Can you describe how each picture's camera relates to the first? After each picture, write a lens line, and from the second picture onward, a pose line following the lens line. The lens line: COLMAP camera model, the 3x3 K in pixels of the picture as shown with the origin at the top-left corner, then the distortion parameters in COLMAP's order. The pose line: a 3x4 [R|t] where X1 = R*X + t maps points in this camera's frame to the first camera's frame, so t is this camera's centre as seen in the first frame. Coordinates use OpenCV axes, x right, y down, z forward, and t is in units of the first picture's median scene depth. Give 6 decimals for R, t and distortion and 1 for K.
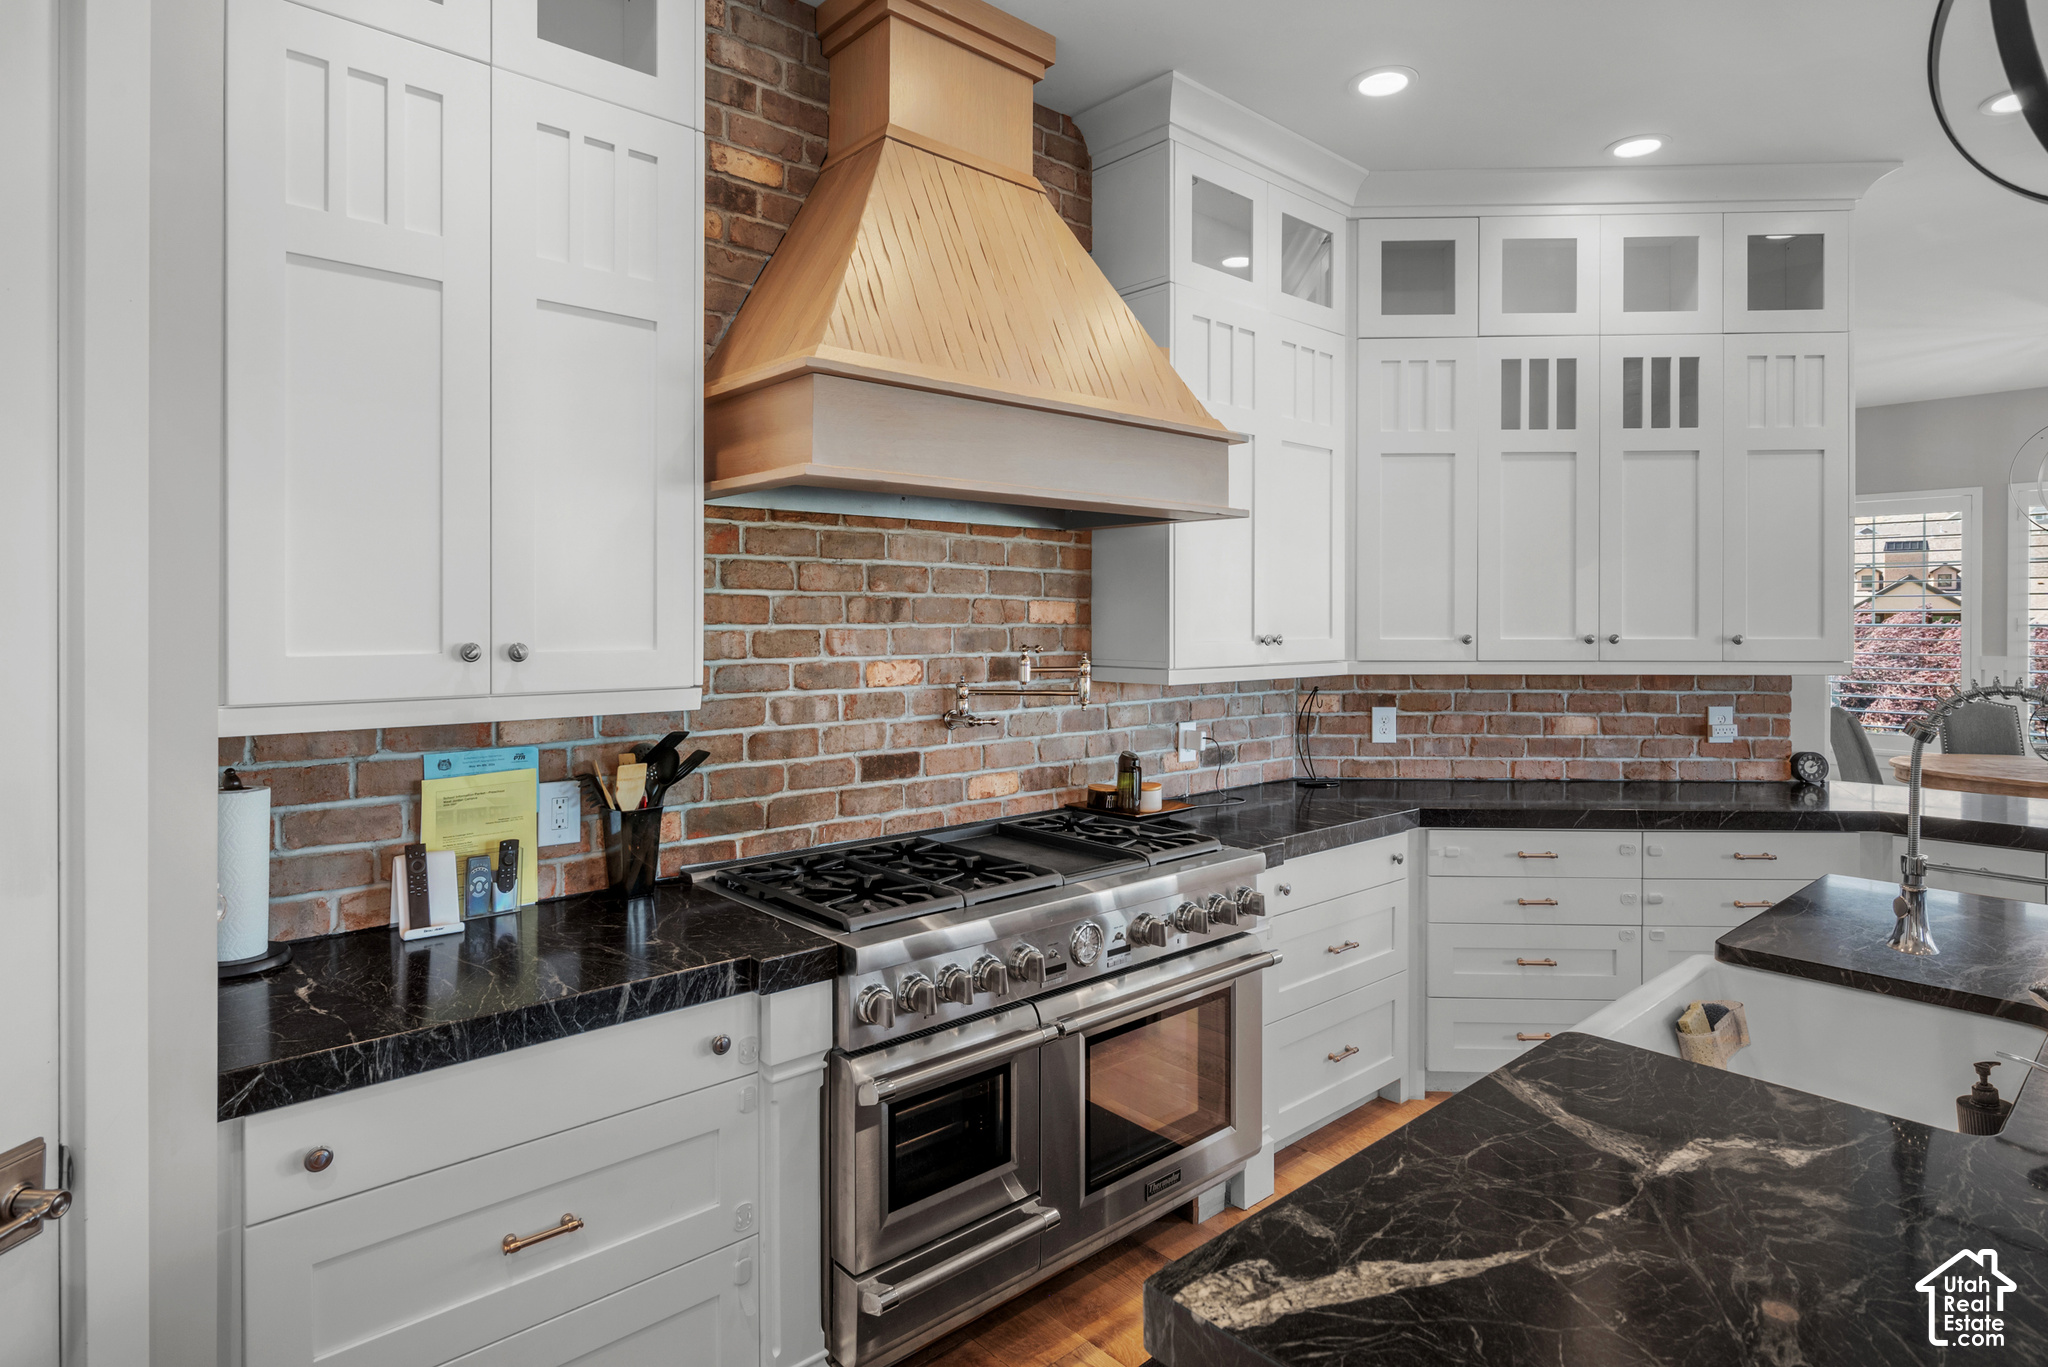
lens RADIAL K [[1098.7, 0, 1040.7], [0, 1098.7, 630.7], [0, 0, 1]] dist [-0.003162, -0.000404]
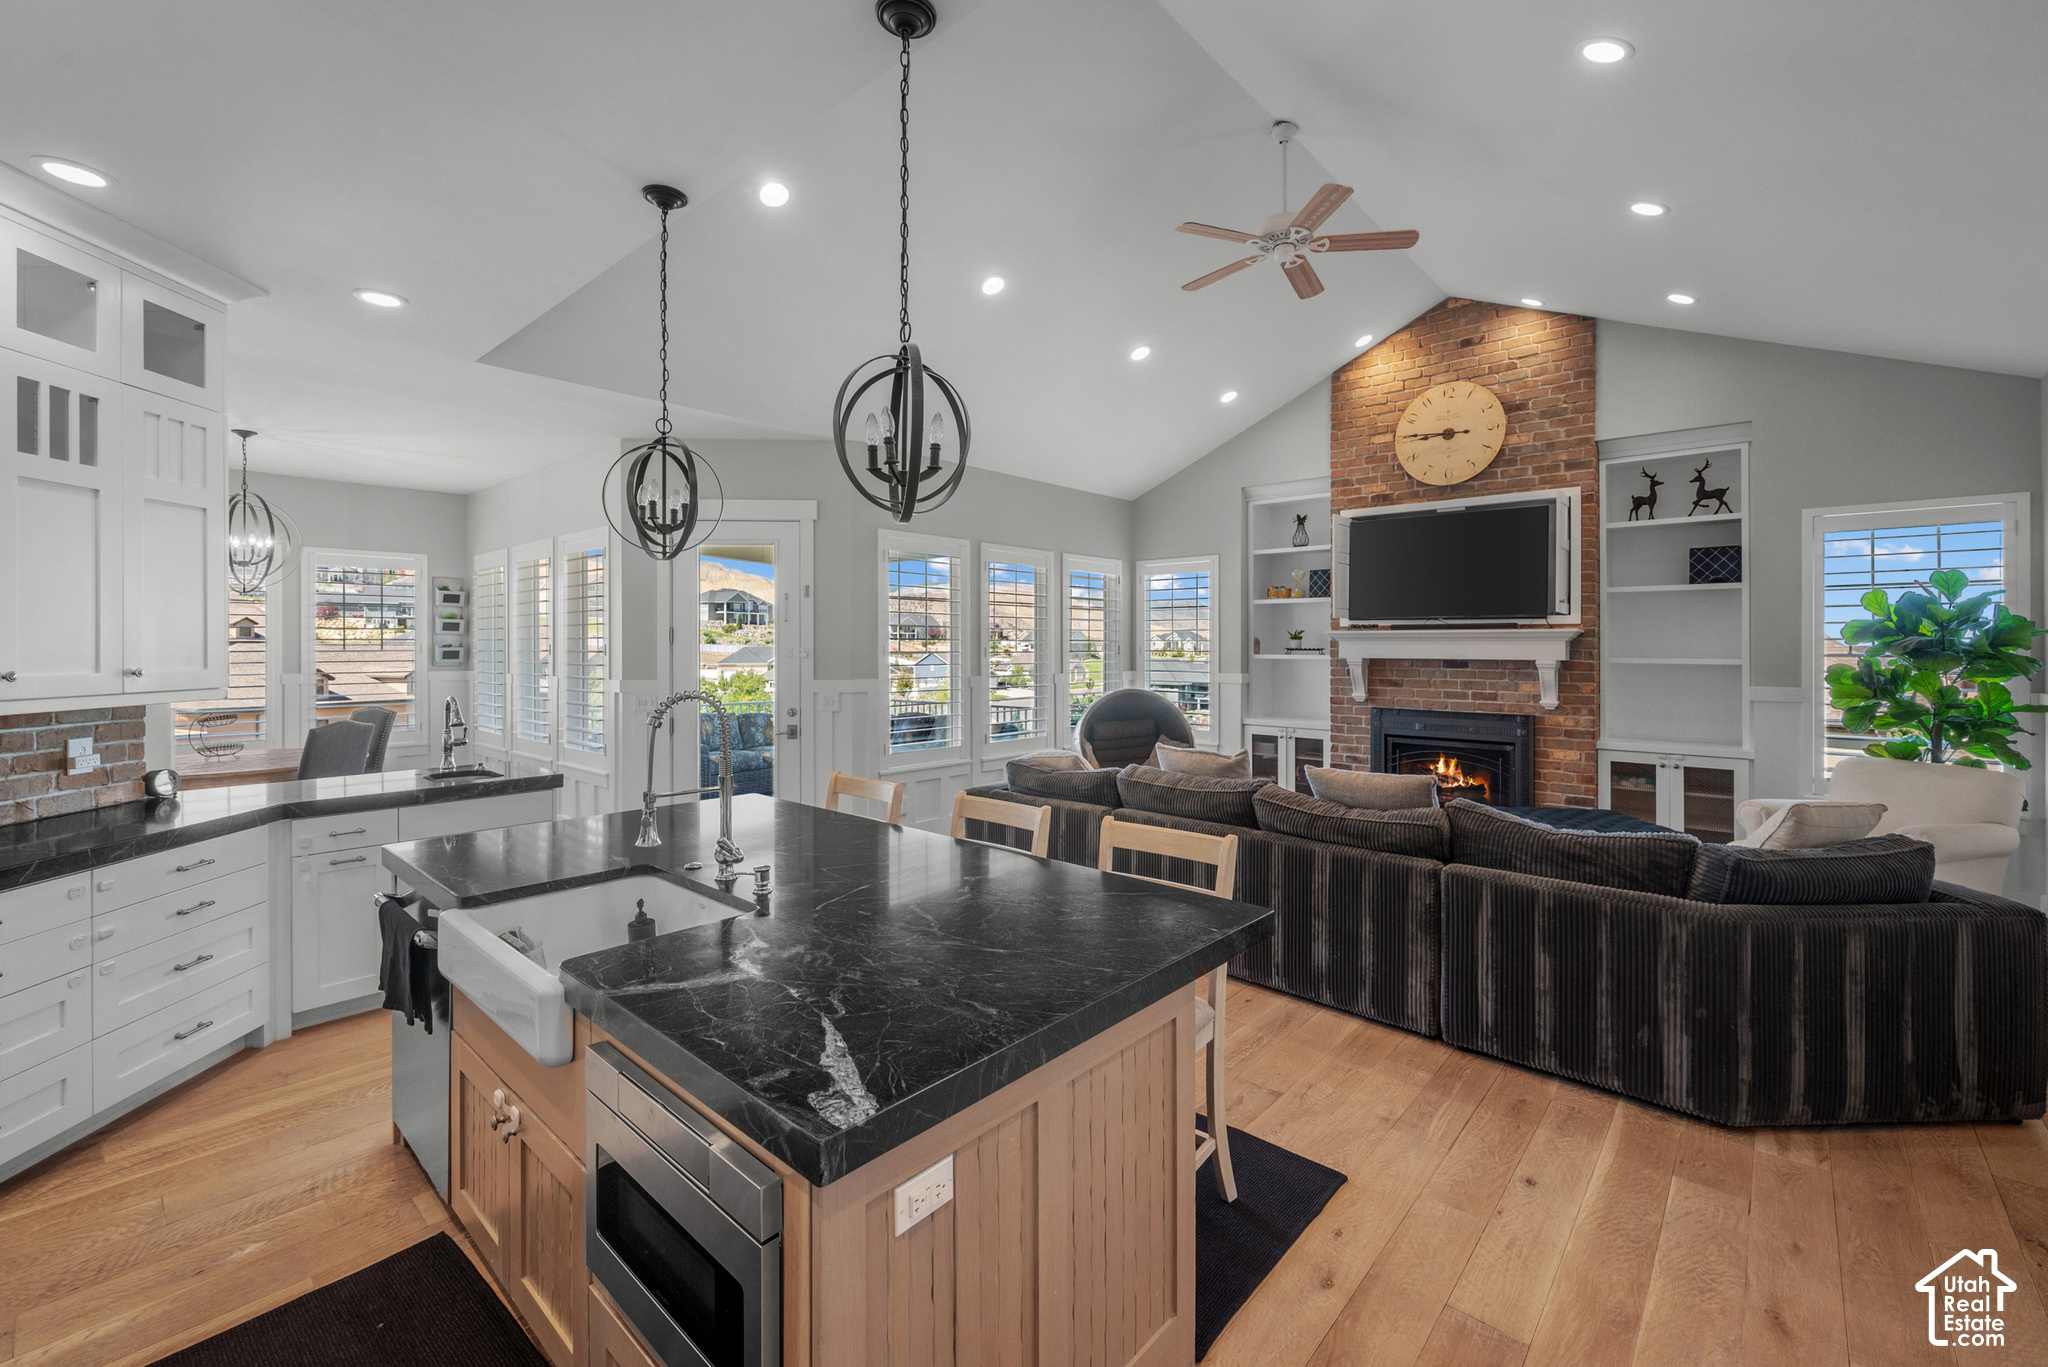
lens RADIAL K [[857.2, 0, 1011.4], [0, 857.2, 643.5], [0, 0, 1]] dist [-0.000363, -0.000106]
pose [[-0.088577, -0.001708, 0.996068, -0.273694], [0.008094, 0.999964, 0.002434, -0.015301], [-0.996036, 0.008278, -0.088560, 0.221812]]
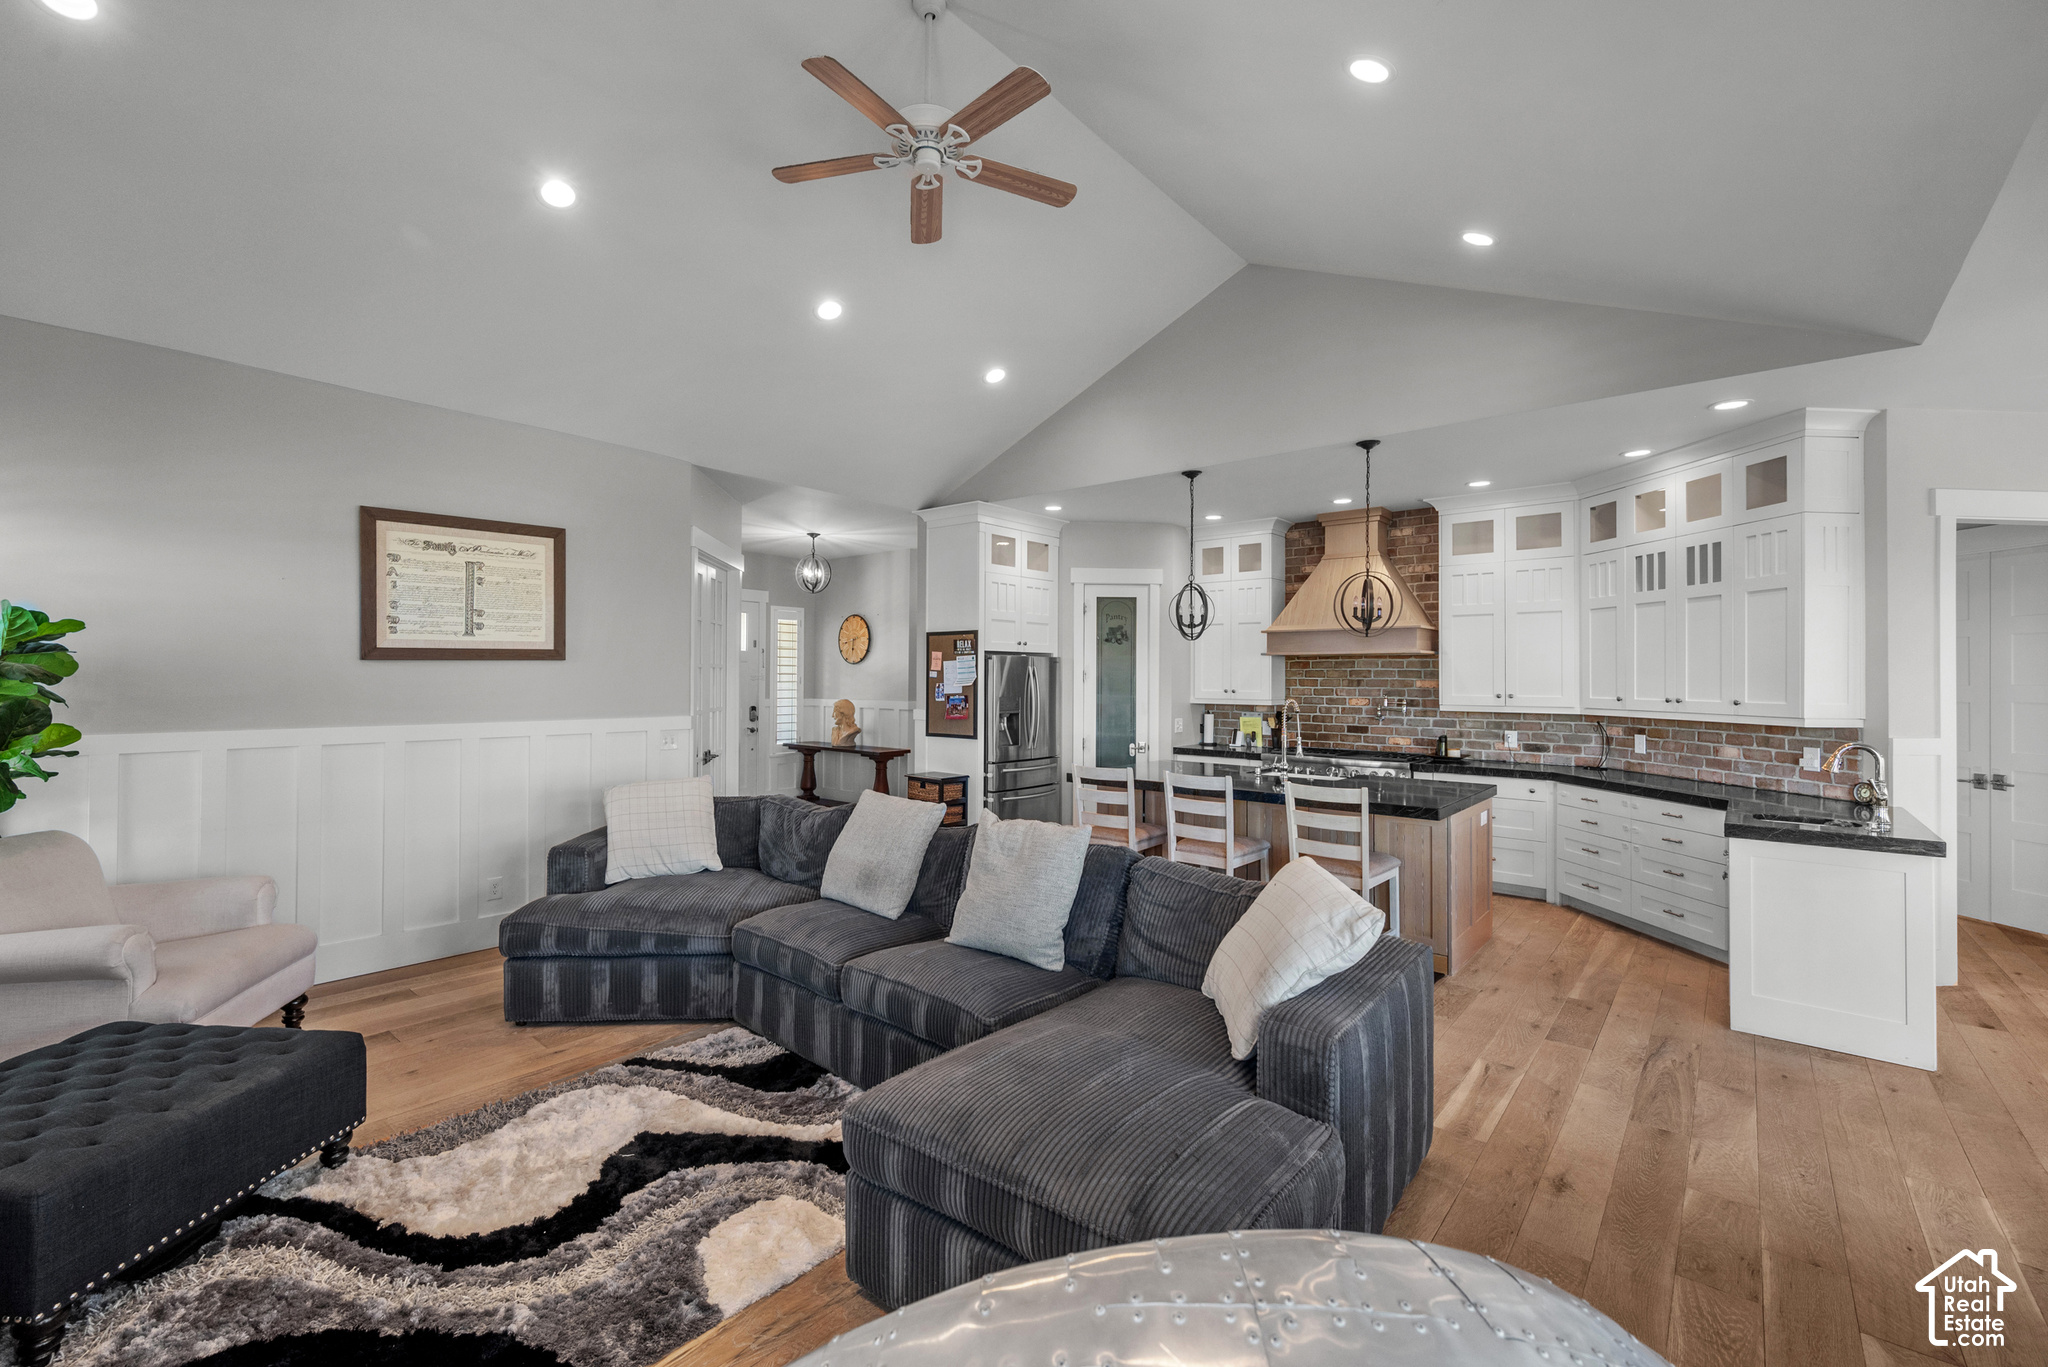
lens RADIAL K [[857.2, 0, 1027.1], [0, 857.2, 673.0], [0, 0, 1]] dist [-0.000363, -0.000106]
pose [[0.139364, -0.006696, -0.990219, 1.801002], [-0.017333, 0.999807, -0.009200, -0.005930], [0.990089, 0.018446, 0.139221, -0.289865]]
